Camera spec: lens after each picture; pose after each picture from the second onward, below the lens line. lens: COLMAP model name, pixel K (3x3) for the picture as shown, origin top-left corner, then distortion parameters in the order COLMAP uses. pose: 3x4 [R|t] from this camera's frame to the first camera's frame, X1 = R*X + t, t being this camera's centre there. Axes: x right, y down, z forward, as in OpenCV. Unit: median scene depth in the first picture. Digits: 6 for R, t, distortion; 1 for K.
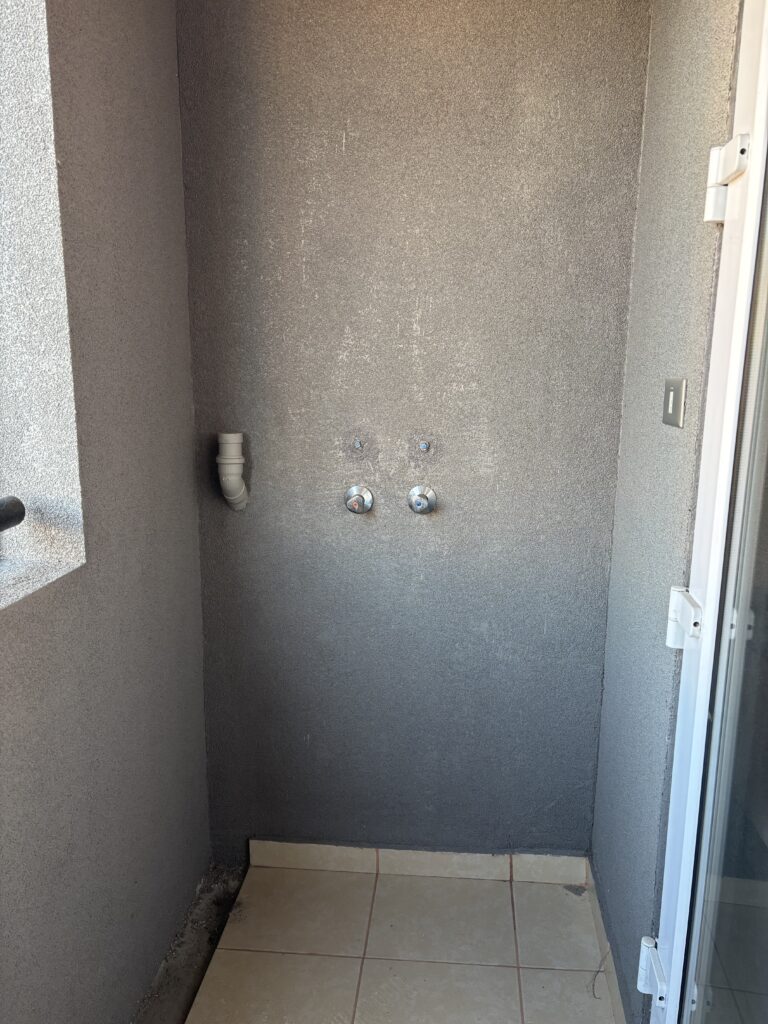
lens RADIAL K [[762.3, 0, 384.7], [0, 762.3, 515.2], [0, 0, 1]] dist [0.025974, 0.002480]
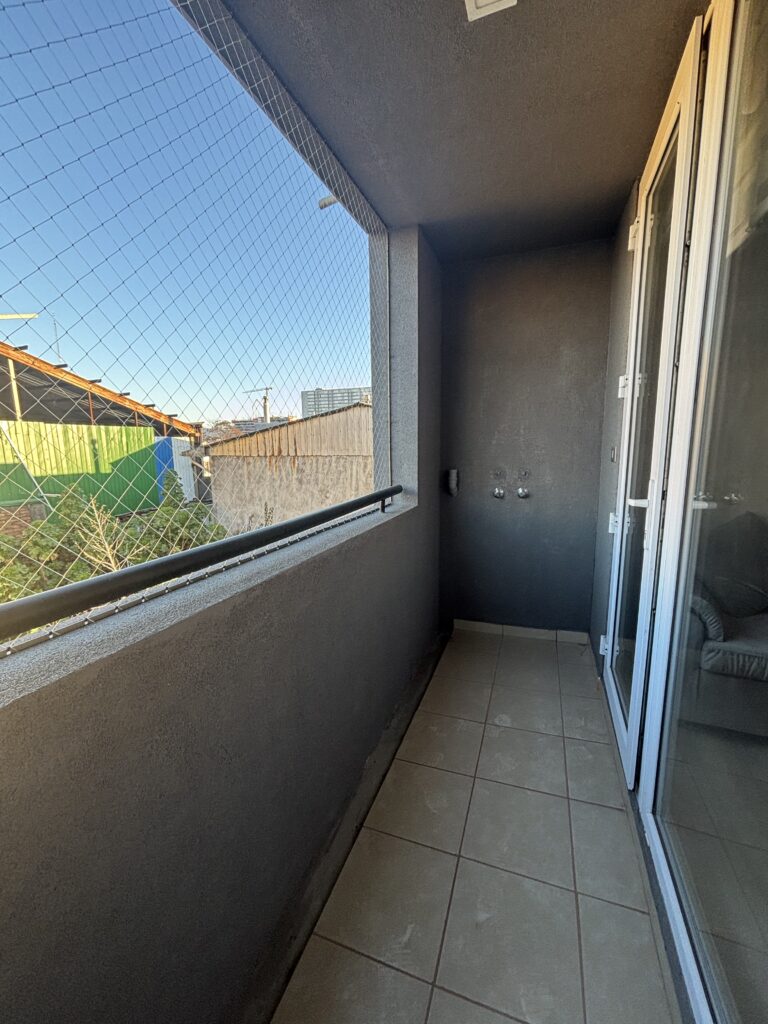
lens RADIAL K [[415.5, 0, 383.3], [0, 415.5, 510.8], [0, 0, 1]] dist [-0.001094, -0.000043]
pose [[0.967676, 0.017287, -0.251602, -0.059127], [-0.029220, 0.998614, -0.043769, 0.122733], [0.250497, 0.049706, 0.966841, -0.562999]]
